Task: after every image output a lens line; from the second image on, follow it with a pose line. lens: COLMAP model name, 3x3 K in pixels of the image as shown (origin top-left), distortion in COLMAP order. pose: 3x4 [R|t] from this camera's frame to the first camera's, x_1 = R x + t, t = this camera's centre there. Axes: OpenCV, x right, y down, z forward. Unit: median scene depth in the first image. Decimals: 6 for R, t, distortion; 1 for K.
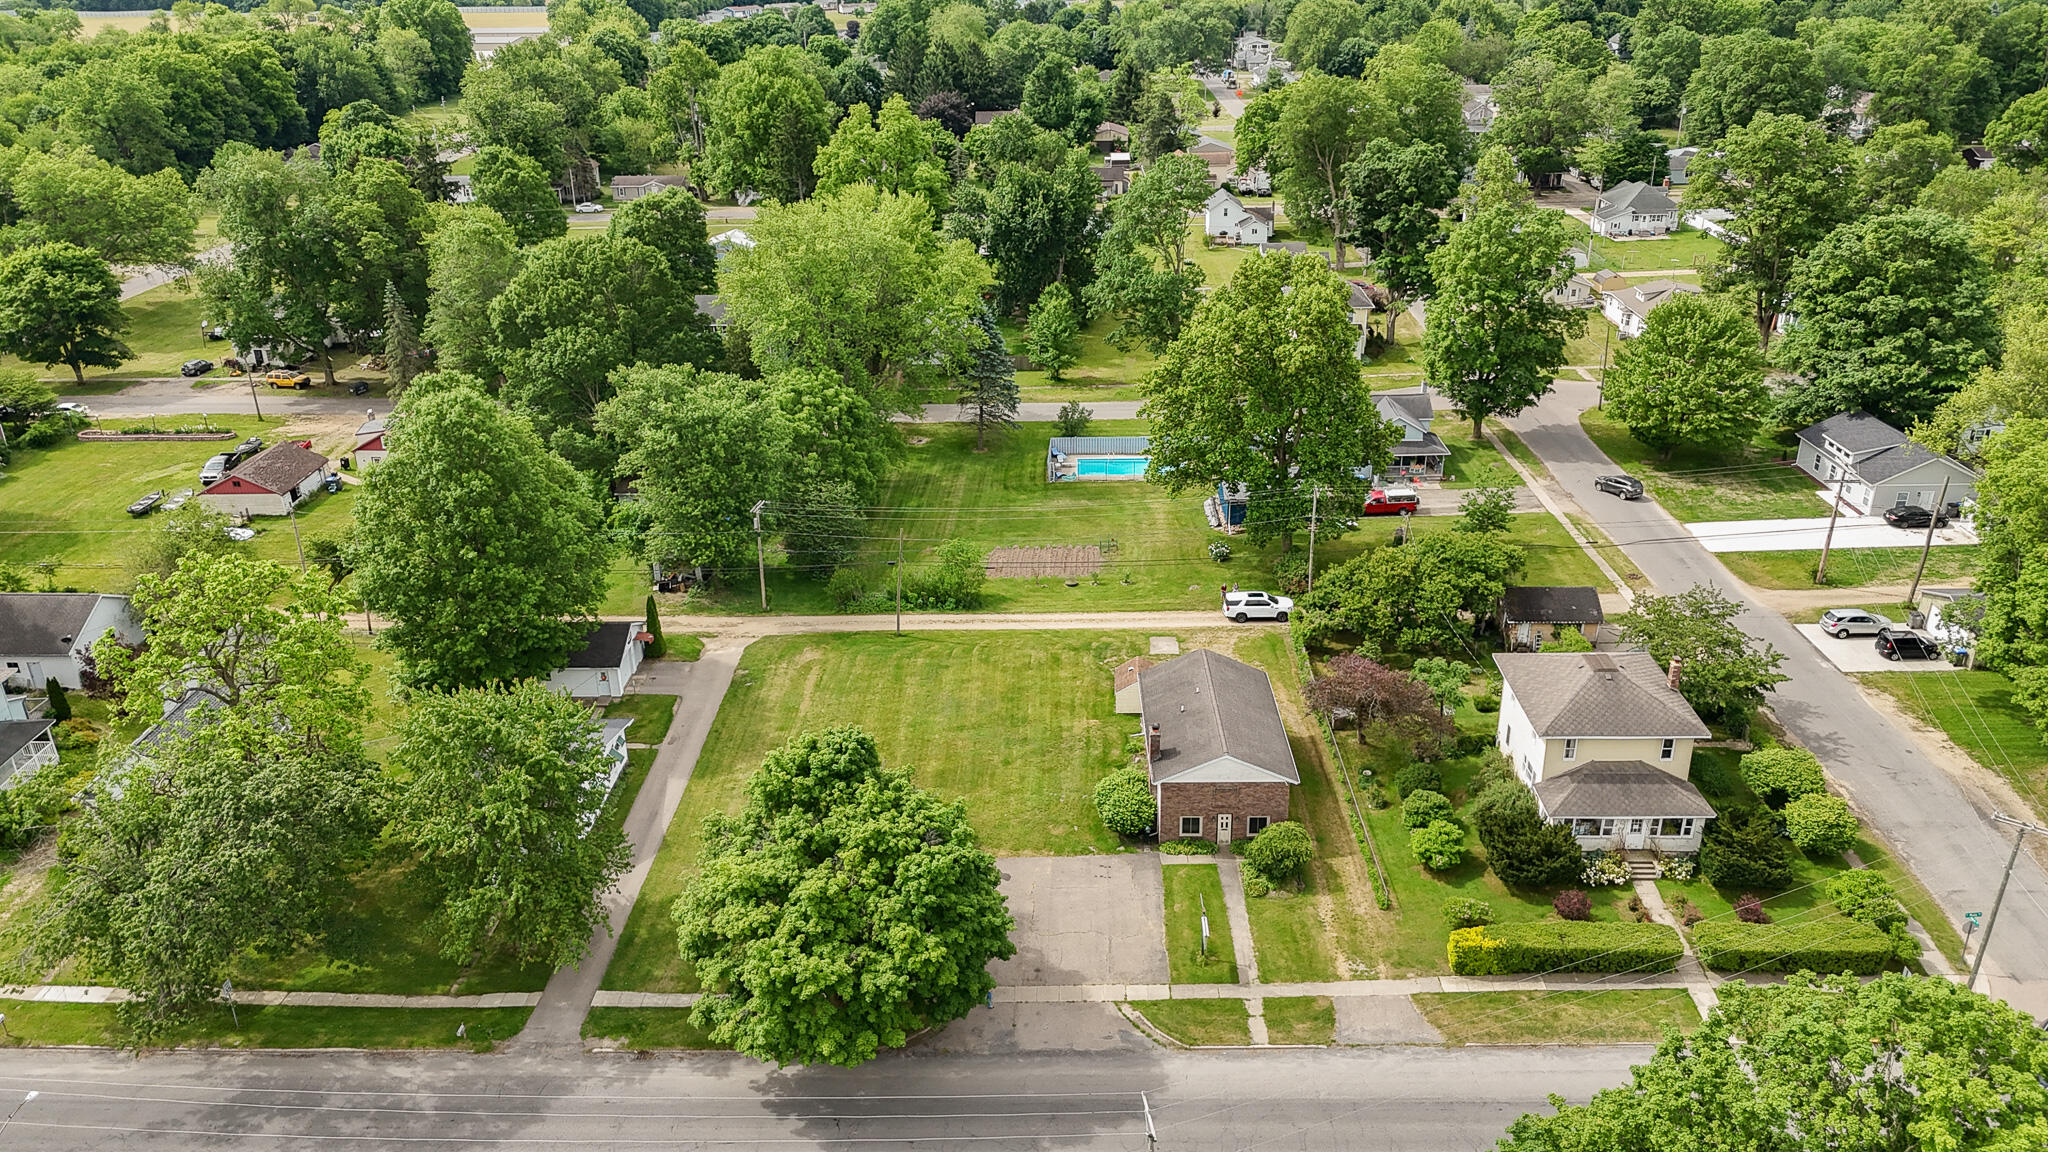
lens RADIAL K [[1517.1, 0, 1021.7], [0, 1517.1, 589.4], [0, 0, 1]] dist [0.078962, -0.089670]
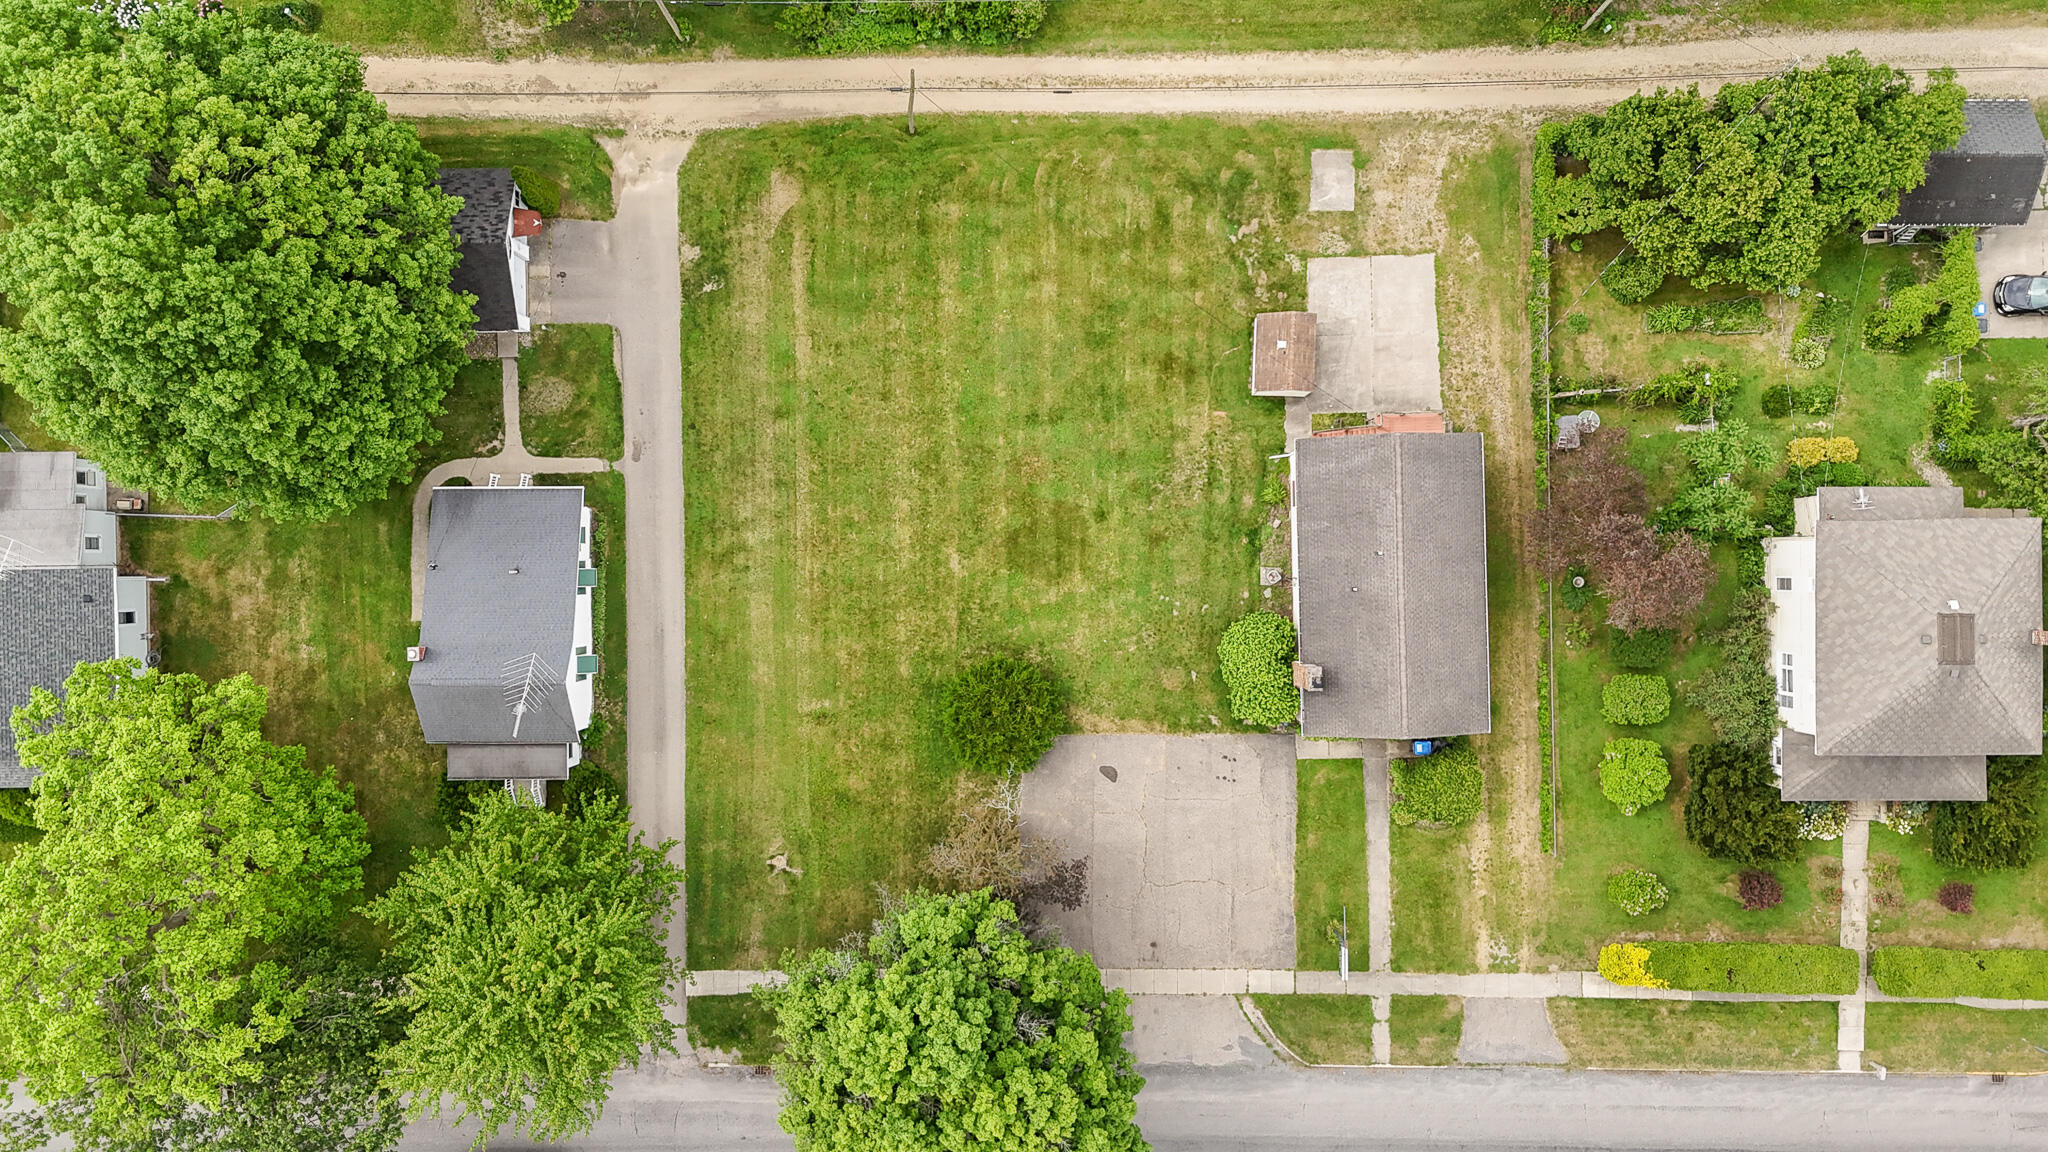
lens RADIAL K [[1517.1, 0, 1021.7], [0, 1517.1, 589.4], [0, 0, 1]] dist [0.078962, -0.089670]
pose [[0.999271, -0.036097, 0.012447, -0.049095], [0.003076, 0.401030, 0.916060, -0.458292], [-0.038058, -0.915354, 0.400848, 0.550313]]
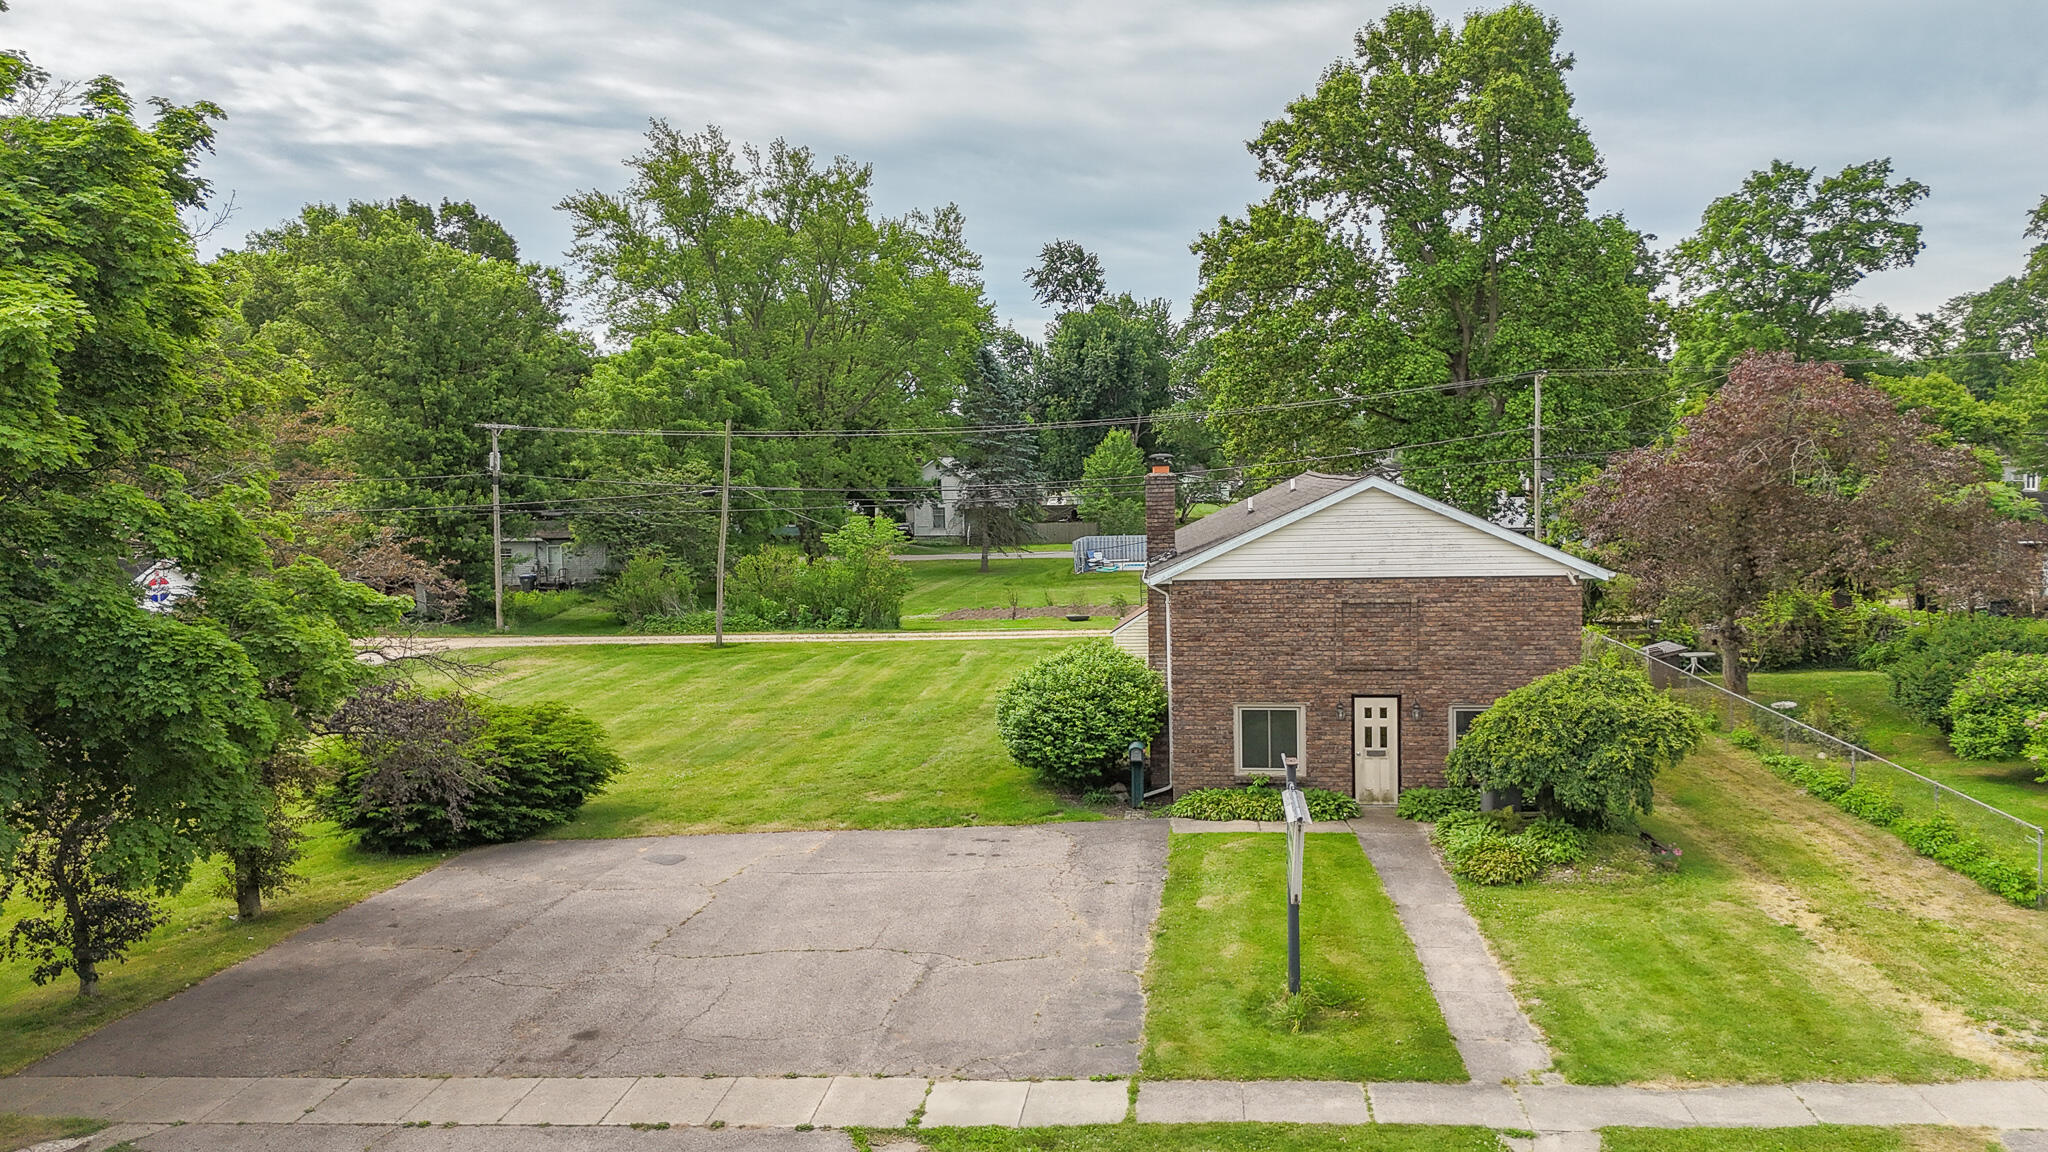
lens RADIAL K [[1512.0, 0, 1024.0], [0, 1512.0, 576.0], [0, 0, 1]] dist [0.086453, -0.096133]
pose [[0.995660, 0.004299, -0.092969, 0.065945], [-0.035993, 0.938992, -0.342051, 0.173835], [0.085826, 0.343913, 0.935071, 0.504419]]
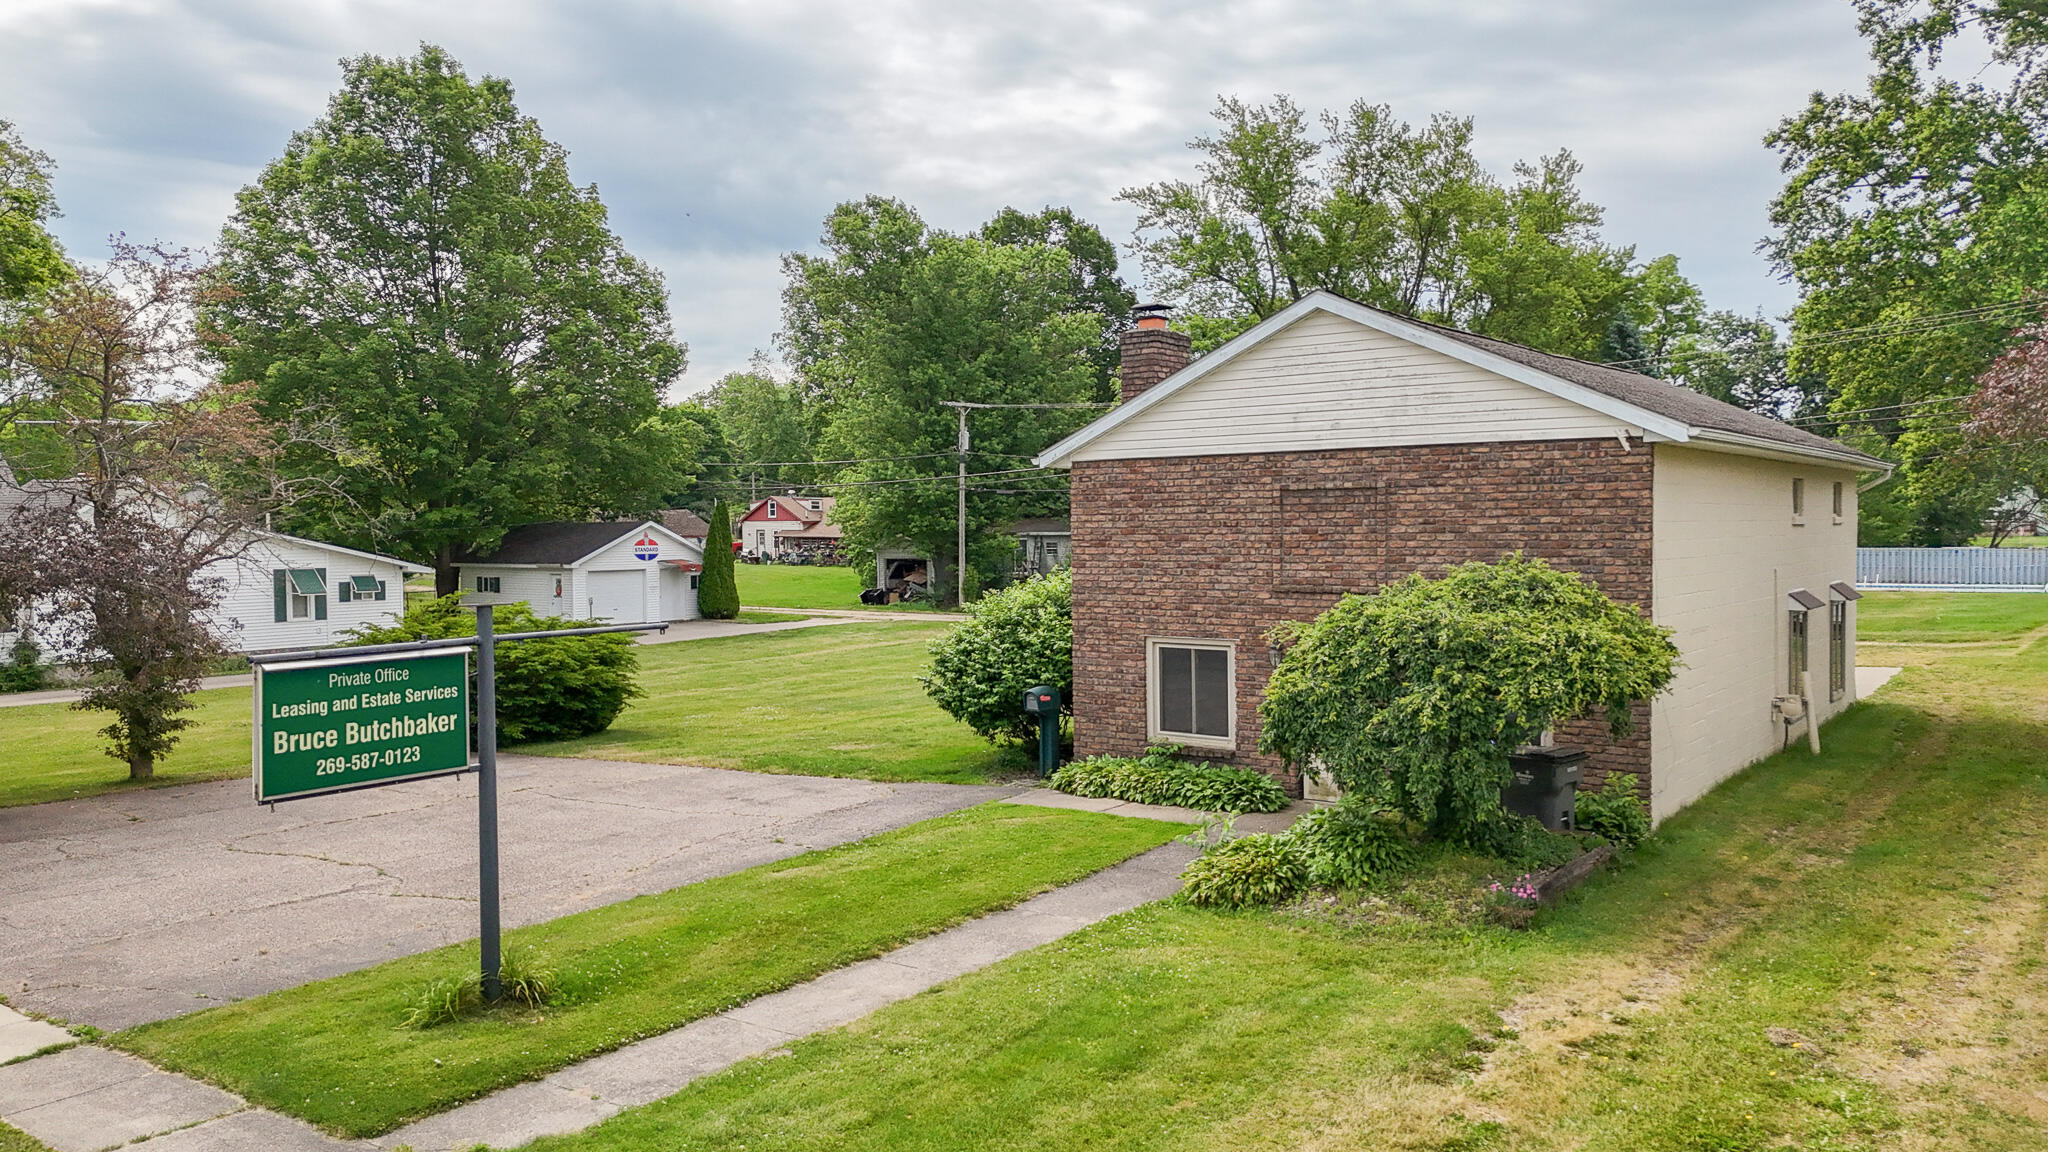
lens RADIAL K [[1527.7, 0, 1003.1], [0, 1527.7, 575.3], [0, 0, 1]] dist [0.083751, -0.087697]
pose [[0.803376, 0.028035, -0.594812, 0.163814], [-0.248828, 0.923306, -0.292559, 0.156839], [0.540992, 0.383041, 0.748738, 0.599900]]
